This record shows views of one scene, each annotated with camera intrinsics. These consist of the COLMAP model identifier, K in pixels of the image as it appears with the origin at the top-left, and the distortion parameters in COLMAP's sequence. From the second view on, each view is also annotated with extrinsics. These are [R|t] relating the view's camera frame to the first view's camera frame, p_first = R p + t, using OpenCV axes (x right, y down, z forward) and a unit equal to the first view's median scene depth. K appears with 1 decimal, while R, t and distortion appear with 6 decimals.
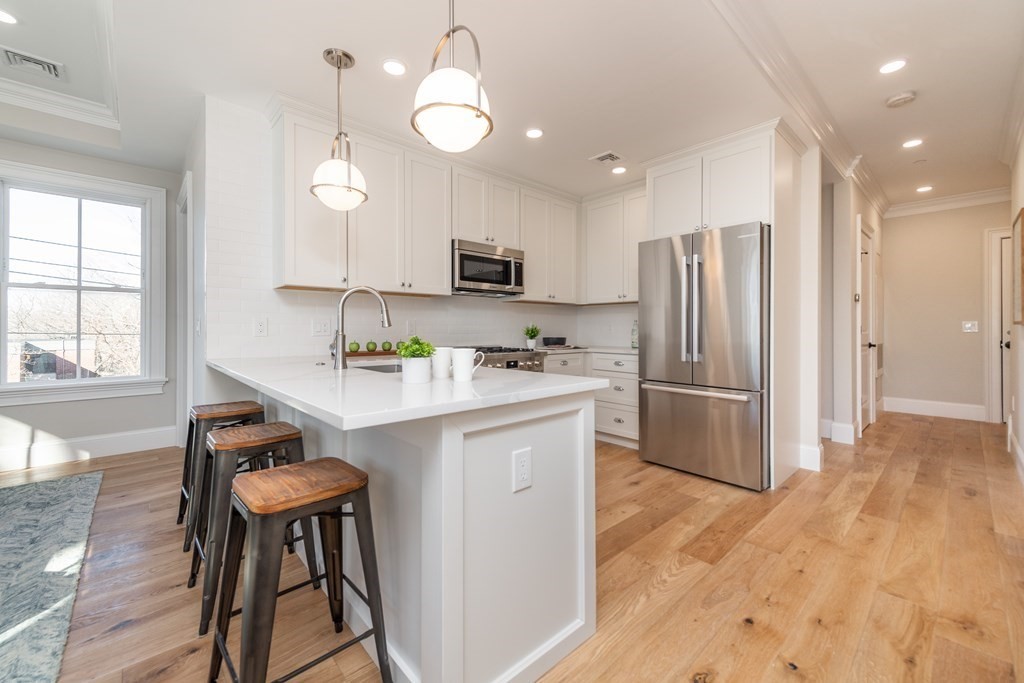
lens RADIAL K [[408.9, 0, 512.6], [0, 408.9, 328.5], [0, 0, 1]] dist [0.000812, 0.000044]
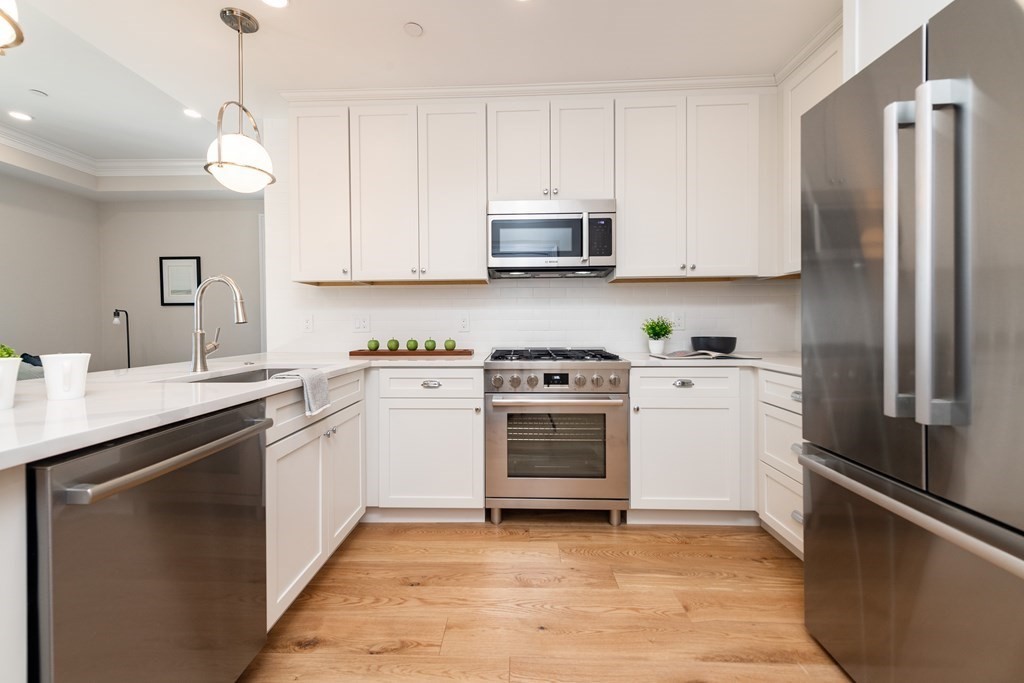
lens RADIAL K [[408.9, 0, 508.1], [0, 408.9, 330.8], [0, 0, 1]] dist [0.000812, 0.000044]
pose [[0.707785, 0.005076, -0.706410, 0.402882], [0.004117, 0.999928, 0.011310, 0.005237], [0.706416, -0.010914, 0.707713, 0.501729]]
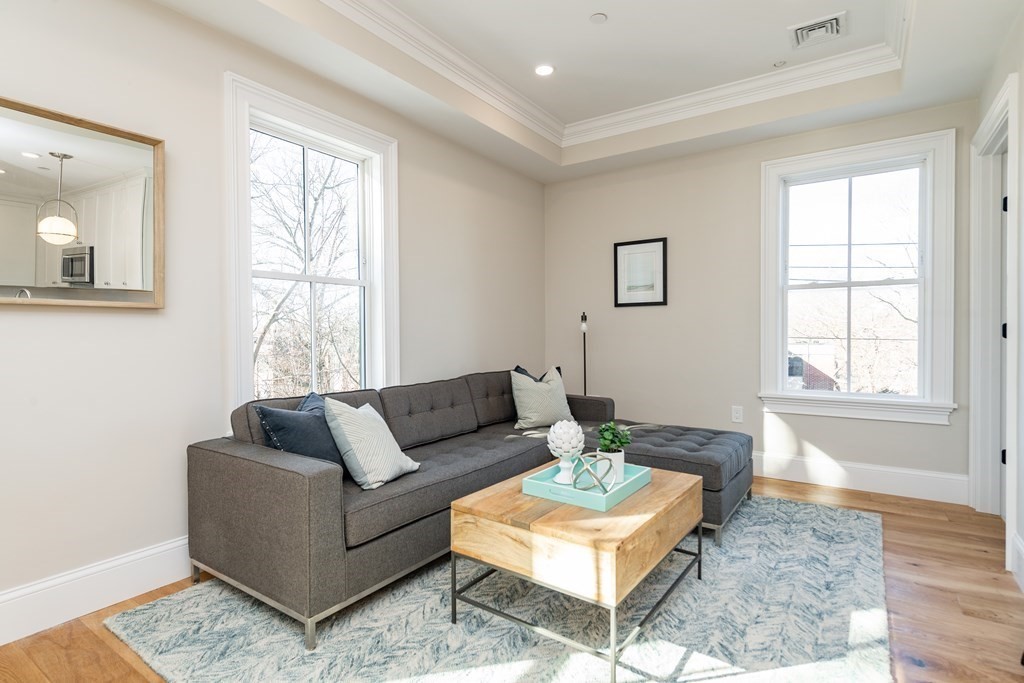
lens RADIAL K [[524.5, 0, 511.5], [0, 524.5, 341.6], [0, 0, 1]] dist [0.004093, 0.000044]
pose [[0.227554, 0.011574, -0.973697, -0.163693], [0.006473, 0.999889, 0.013398, 0.000137], [0.973744, -0.009352, 0.227454, 0.076355]]
